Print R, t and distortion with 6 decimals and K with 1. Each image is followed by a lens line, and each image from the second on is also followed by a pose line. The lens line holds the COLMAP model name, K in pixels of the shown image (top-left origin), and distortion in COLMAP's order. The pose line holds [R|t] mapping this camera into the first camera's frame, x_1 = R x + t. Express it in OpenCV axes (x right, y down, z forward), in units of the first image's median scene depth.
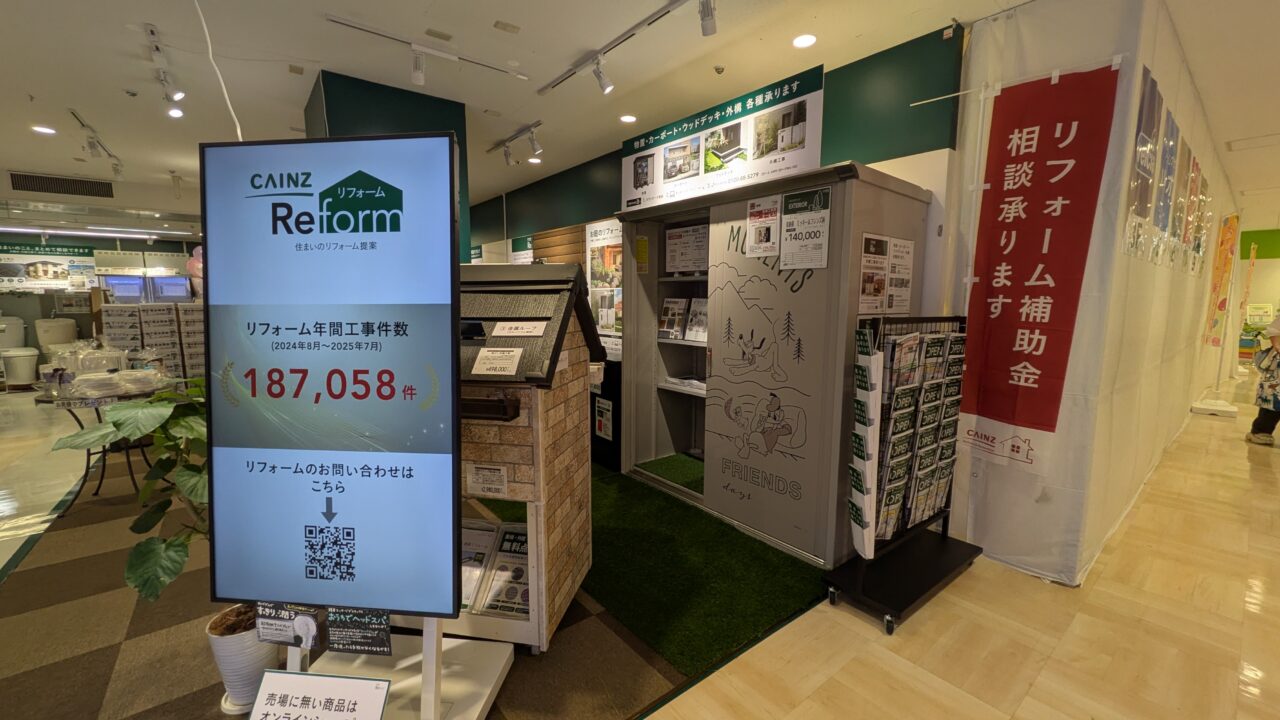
lens RADIAL K [[498.7, 0, 642.7], [0, 498.7, 357.3], [0, 0, 1]] dist [0.000573, -0.000184]
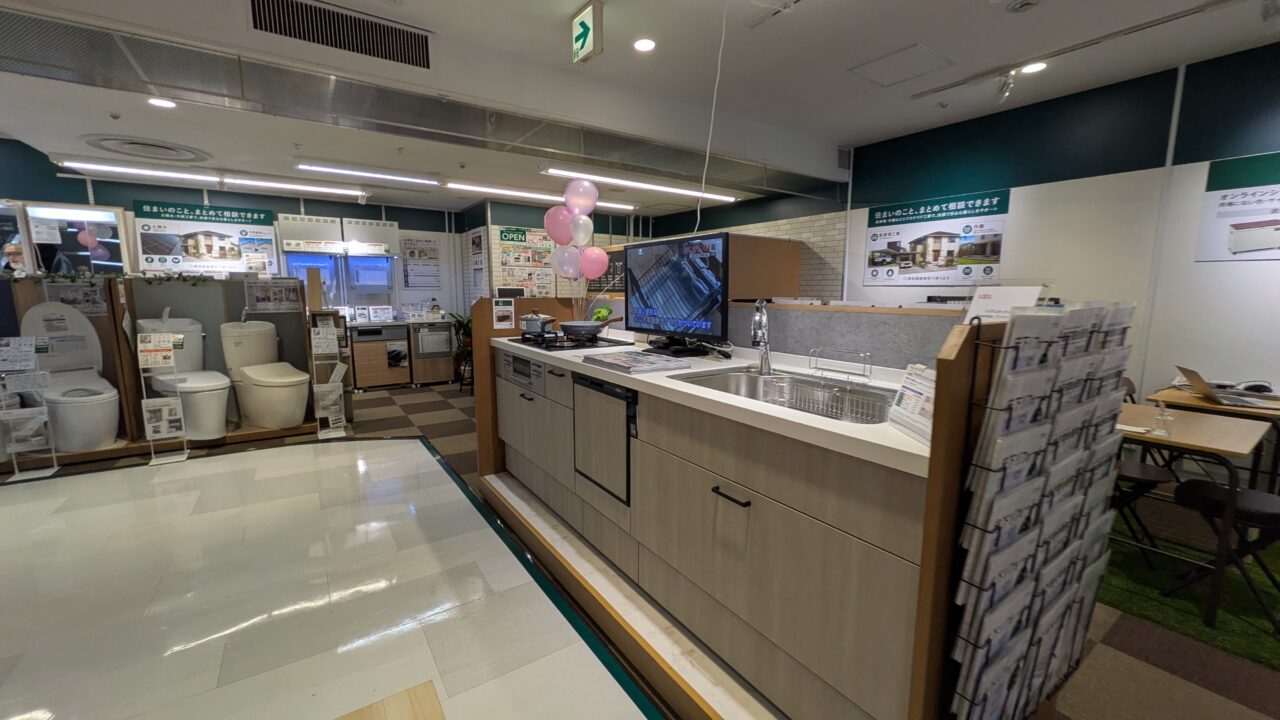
lens RADIAL K [[498.7, 0, 642.3], [0, 498.7, 360.9], [0, 0, 1]] dist [0.000573, -0.000184]
pose [[0.997003, 0.014432, -0.076009, -2.115398], [-0.012969, 0.999722, 0.019714, -0.155389], [0.076273, -0.018669, 0.996912, 1.415133]]
